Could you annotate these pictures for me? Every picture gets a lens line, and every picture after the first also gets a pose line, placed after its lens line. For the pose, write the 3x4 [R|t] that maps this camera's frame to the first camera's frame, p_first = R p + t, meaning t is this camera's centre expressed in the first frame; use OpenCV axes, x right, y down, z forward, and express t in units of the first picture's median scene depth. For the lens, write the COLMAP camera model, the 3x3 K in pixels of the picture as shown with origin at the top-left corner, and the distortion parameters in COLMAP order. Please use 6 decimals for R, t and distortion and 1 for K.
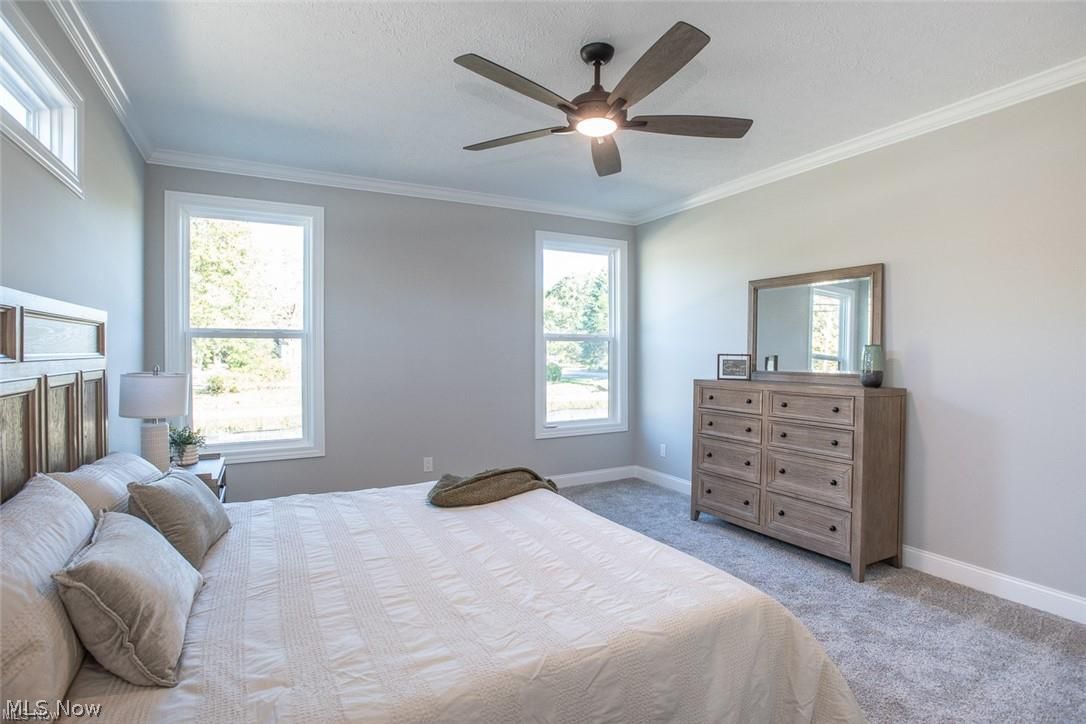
lens RADIAL K [[527.9, 0, 553.6], [0, 527.9, 360.0], [0, 0, 1]] dist [-0.046178, 0.013221]
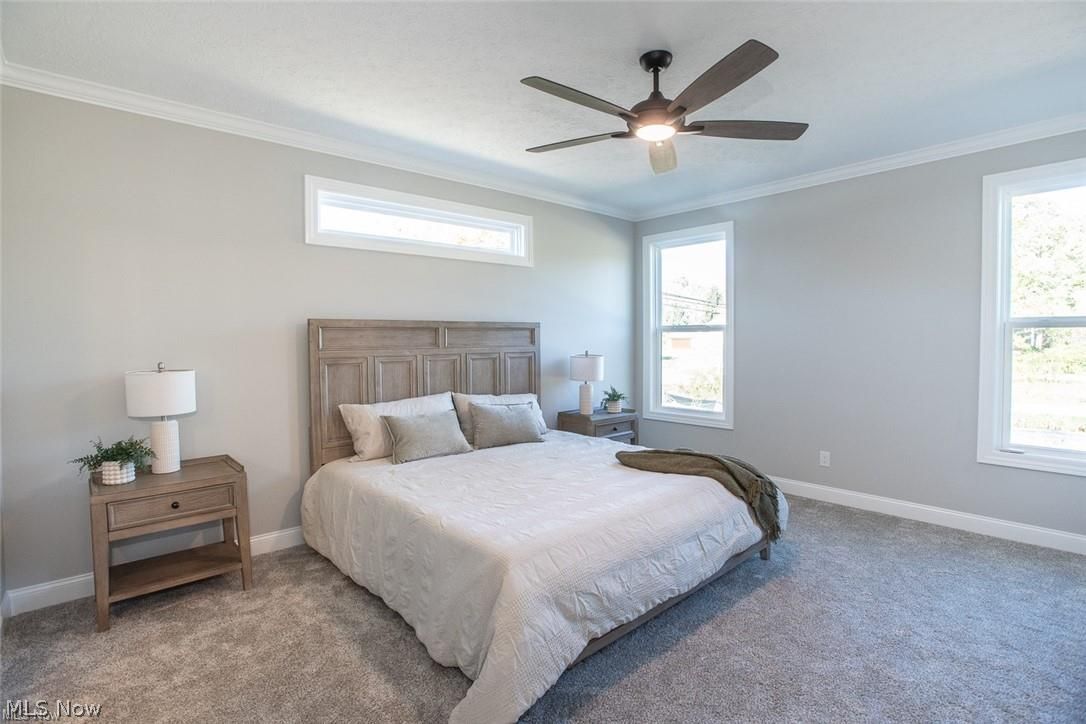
lens RADIAL K [[527.9, 0, 545.7], [0, 527.9, 365.5], [0, 0, 1]] dist [-0.046178, 0.013221]
pose [[0.207658, 0.038751, -0.977434, 0.897192], [-0.002178, 0.999231, 0.039152, -0.009272], [0.978199, -0.006002, 0.207582, 0.492044]]
